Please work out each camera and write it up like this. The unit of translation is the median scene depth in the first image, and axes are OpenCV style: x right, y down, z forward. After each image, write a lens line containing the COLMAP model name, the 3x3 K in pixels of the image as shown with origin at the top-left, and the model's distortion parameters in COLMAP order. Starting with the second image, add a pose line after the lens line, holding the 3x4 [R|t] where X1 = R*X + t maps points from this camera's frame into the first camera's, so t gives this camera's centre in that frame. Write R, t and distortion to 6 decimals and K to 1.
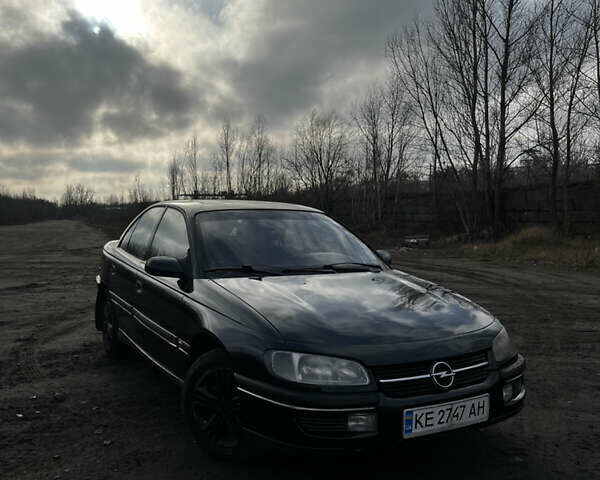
lens RADIAL K [[598.3, 0, 300.5], [0, 598.3, 235.8], [0, 0, 1]] dist [0.014899, 0.000000]
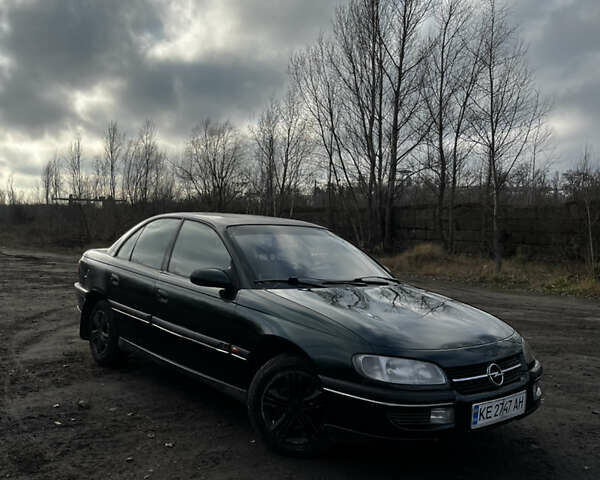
lens RADIAL K [[598.3, 0, 298.2], [0, 598.3, 236.4], [0, 0, 1]] dist [0.014899, 0.000000]
pose [[0.981616, 0.031881, 0.188187, -0.274922], [-0.028577, 0.999387, -0.020244, -0.003732], [-0.188717, 0.014494, 0.981924, -0.066117]]
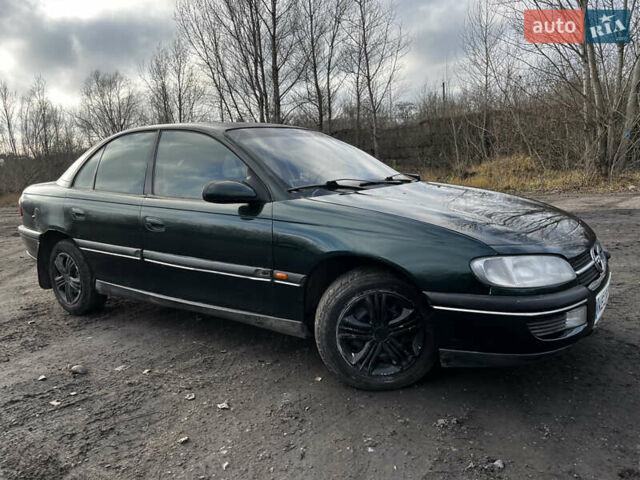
lens RADIAL K [[484.2, 0, 320.3], [0, 484.2, 240.9], [0, 0, 1]] dist [0.023303, -0.050341]
pose [[0.901606, -0.121178, 0.415237, -0.399076], [0.070601, 0.988311, 0.135122, 0.037384], [-0.426757, -0.092511, 0.899622, 0.328428]]
